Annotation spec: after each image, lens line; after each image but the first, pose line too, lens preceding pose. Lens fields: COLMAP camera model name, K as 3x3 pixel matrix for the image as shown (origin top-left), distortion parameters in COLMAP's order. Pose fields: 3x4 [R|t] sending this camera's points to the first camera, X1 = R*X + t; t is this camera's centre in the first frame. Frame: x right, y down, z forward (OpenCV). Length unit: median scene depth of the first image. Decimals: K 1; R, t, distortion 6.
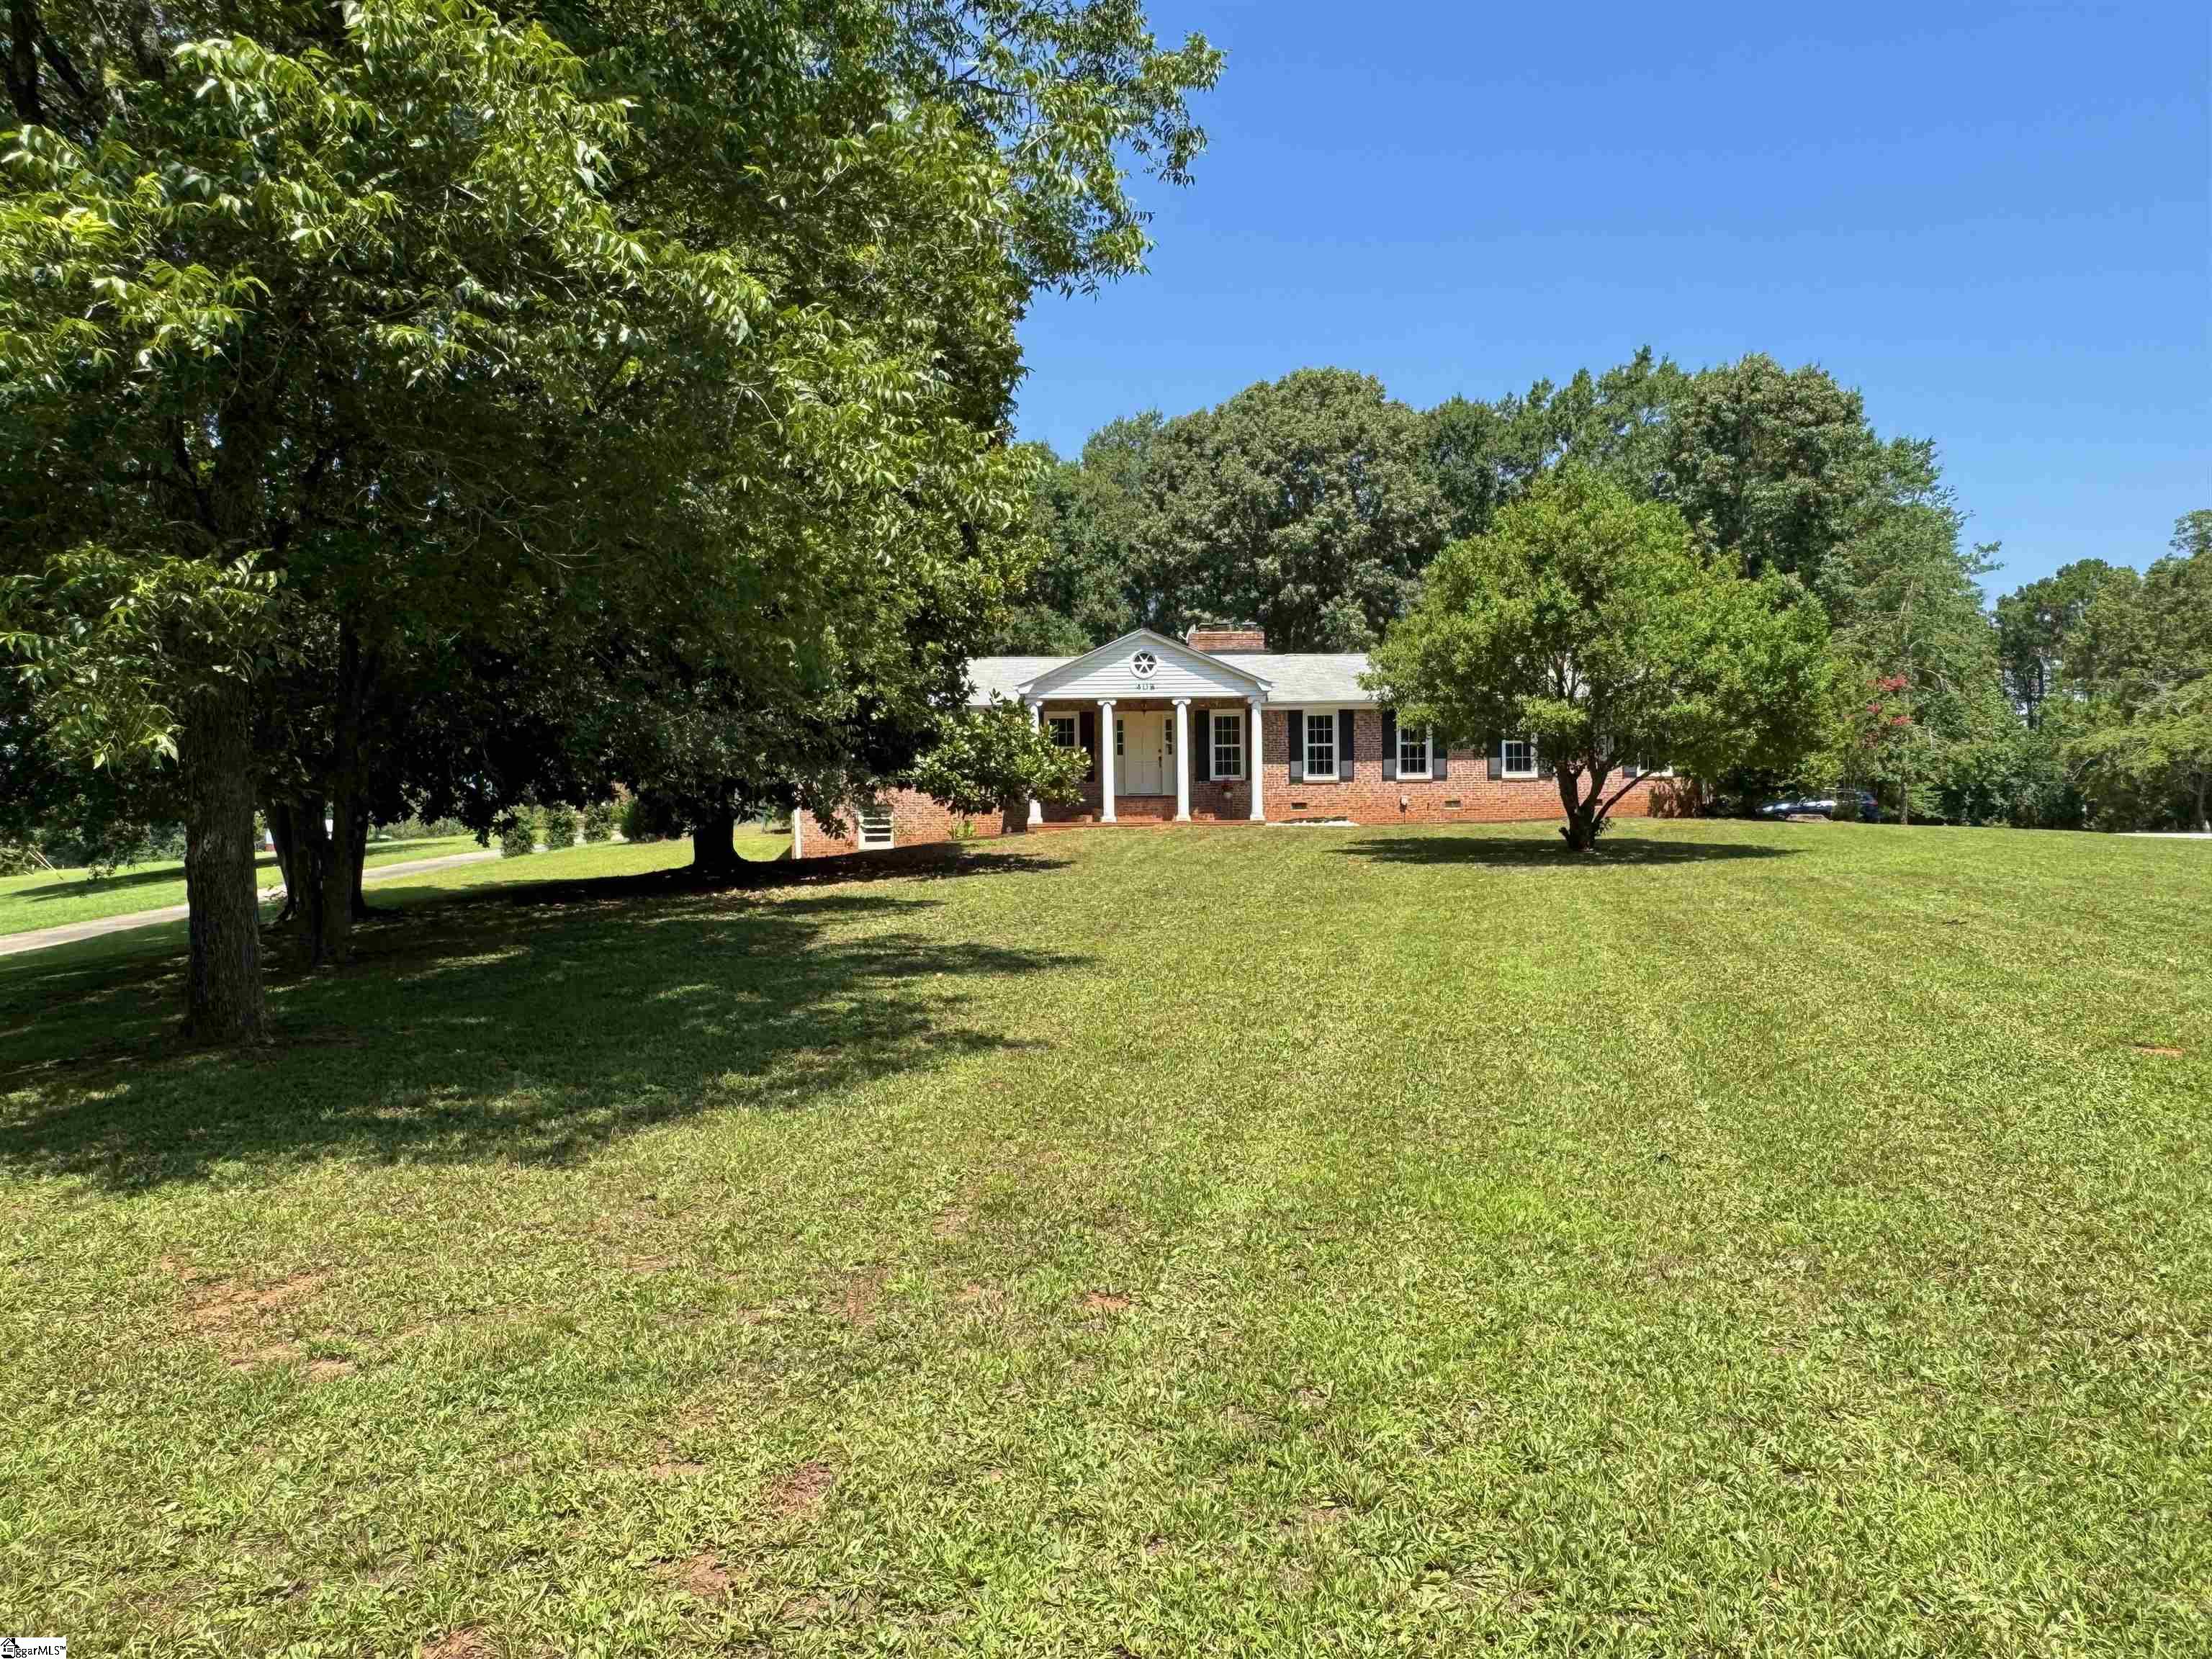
lens RADIAL K [[1544.9, 0, 1105.7], [0, 1544.9, 830.4], [0, 0, 1]] dist [0.003189, 0.000362]
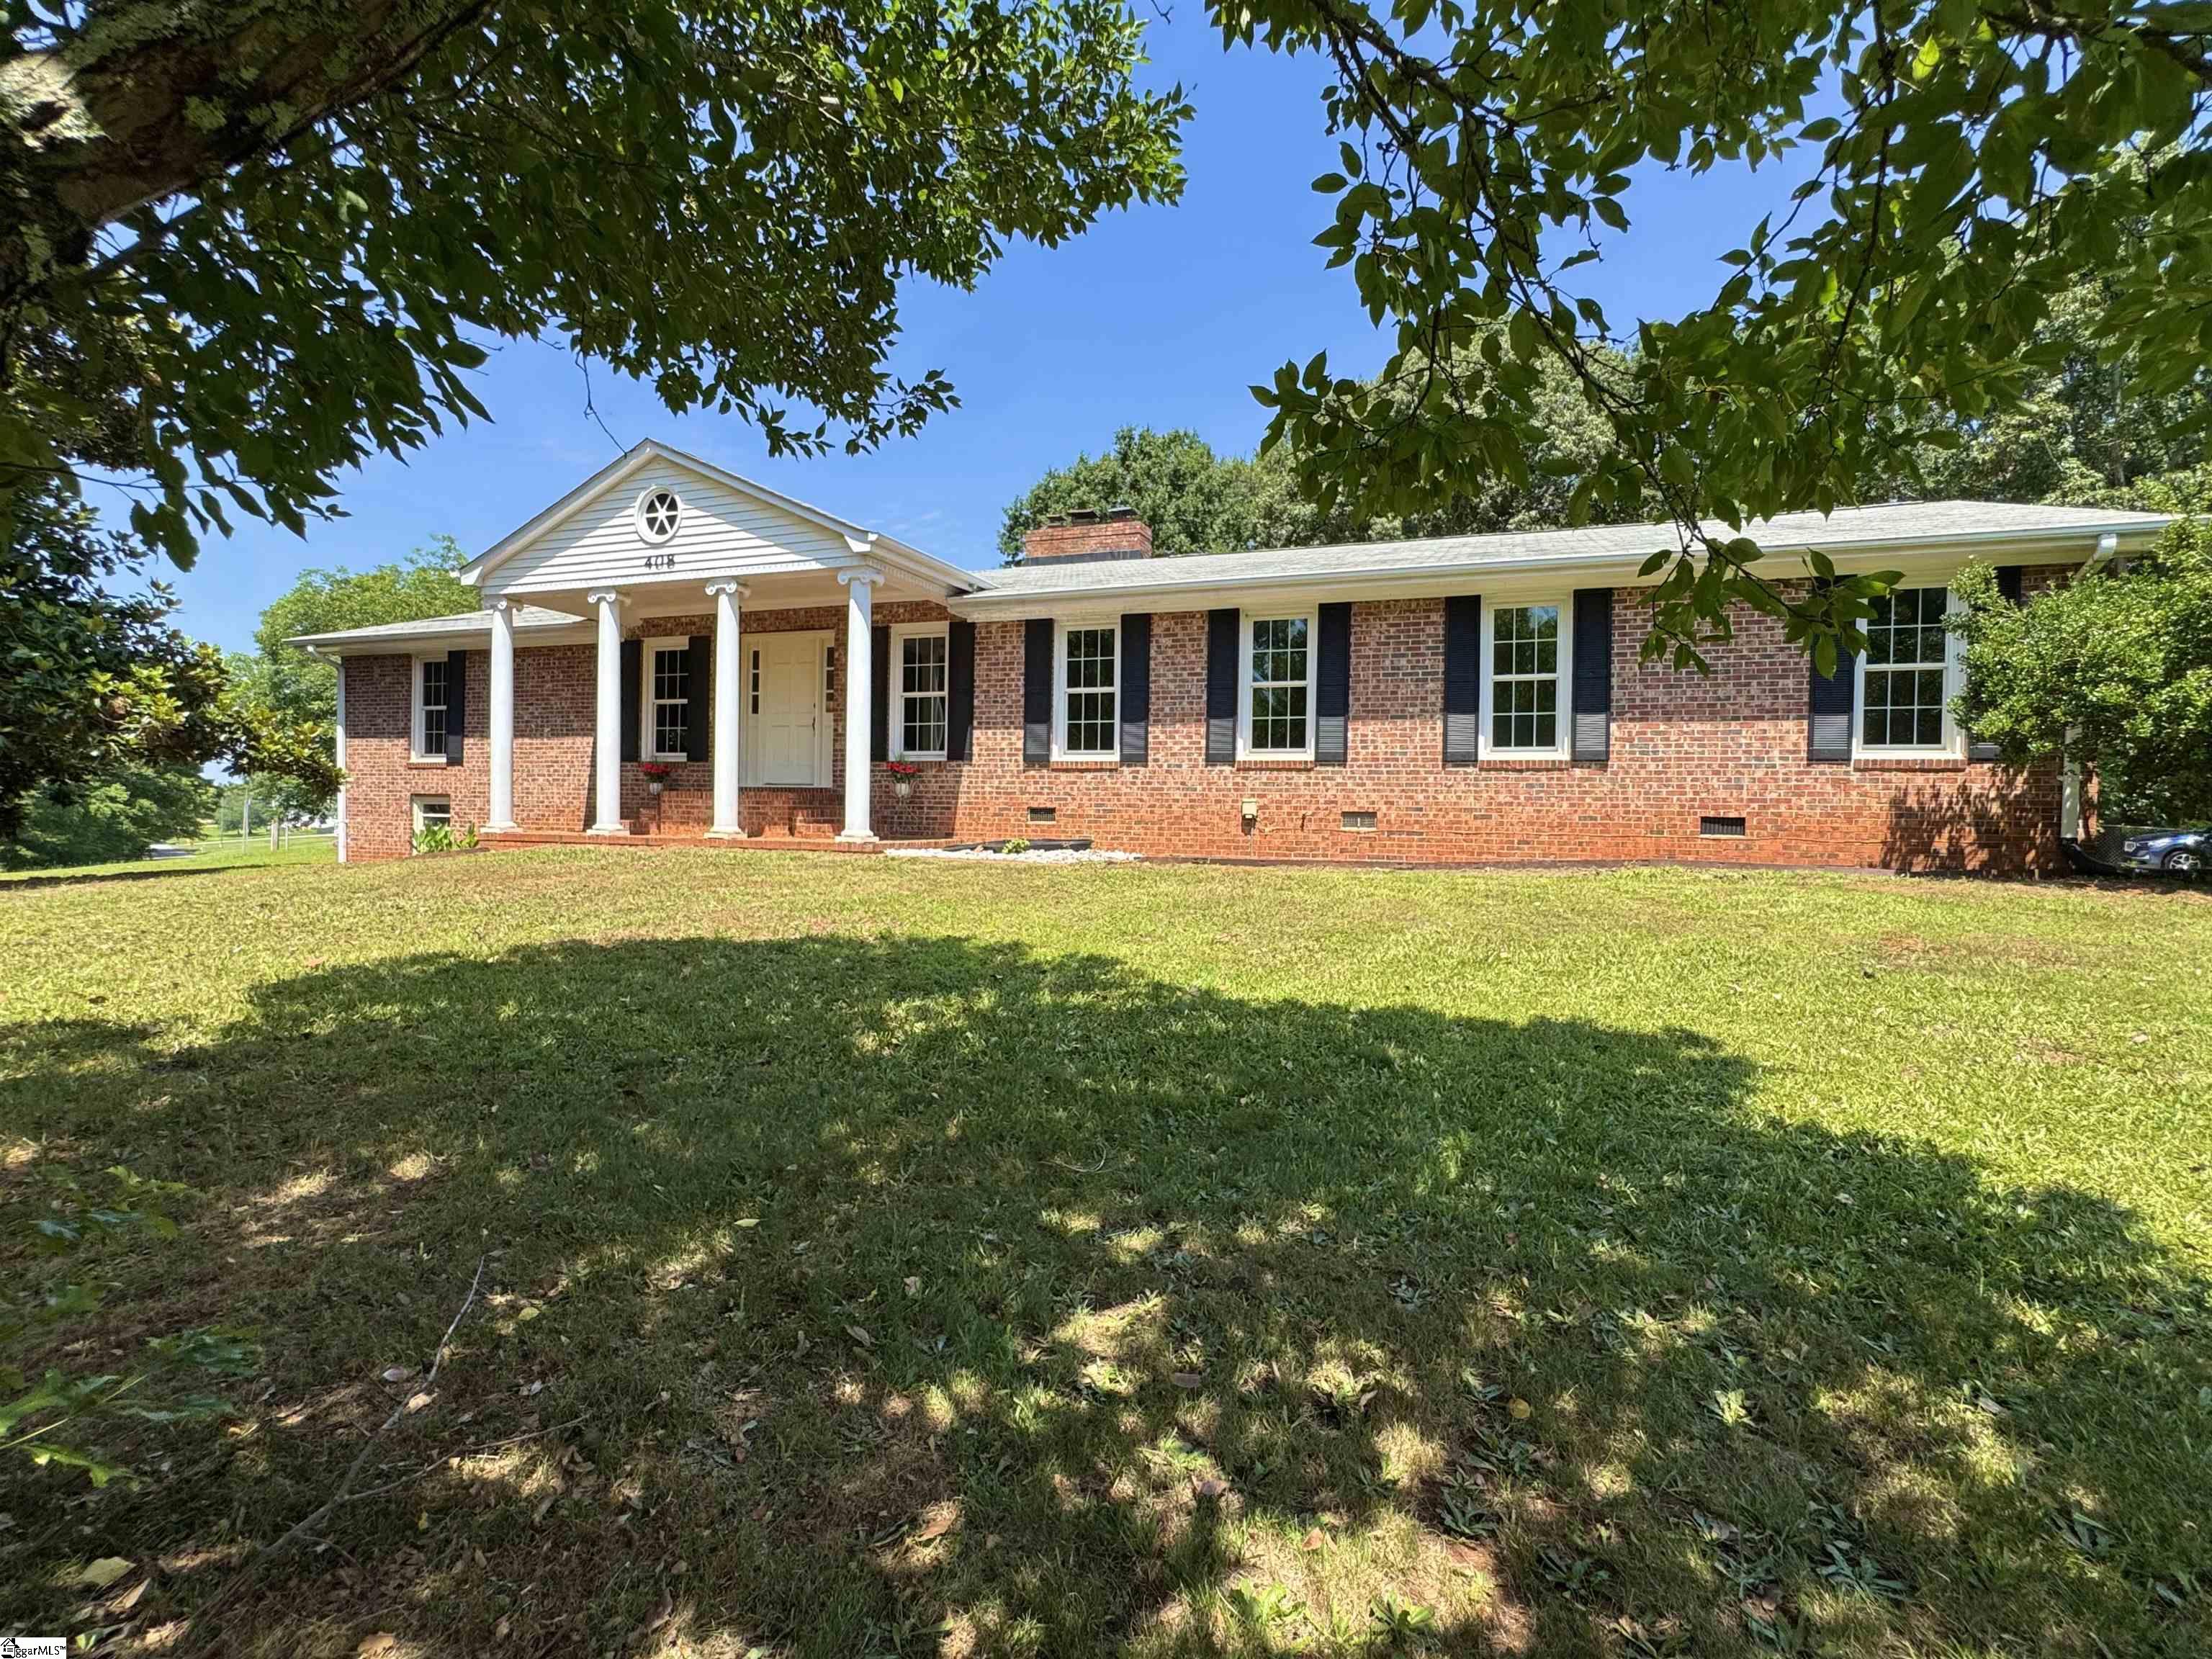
lens RADIAL K [[1035.4, 0, 1107.2], [0, 1035.4, 824.1], [0, 0, 1]] dist [-0.003341, -0.000305]
pose [[0.942758, 0.030926, -0.332041, 0.255087], [-0.029466, 0.999521, 0.009434, -0.016284], [0.332173, 0.000890, 0.943218, 0.695695]]
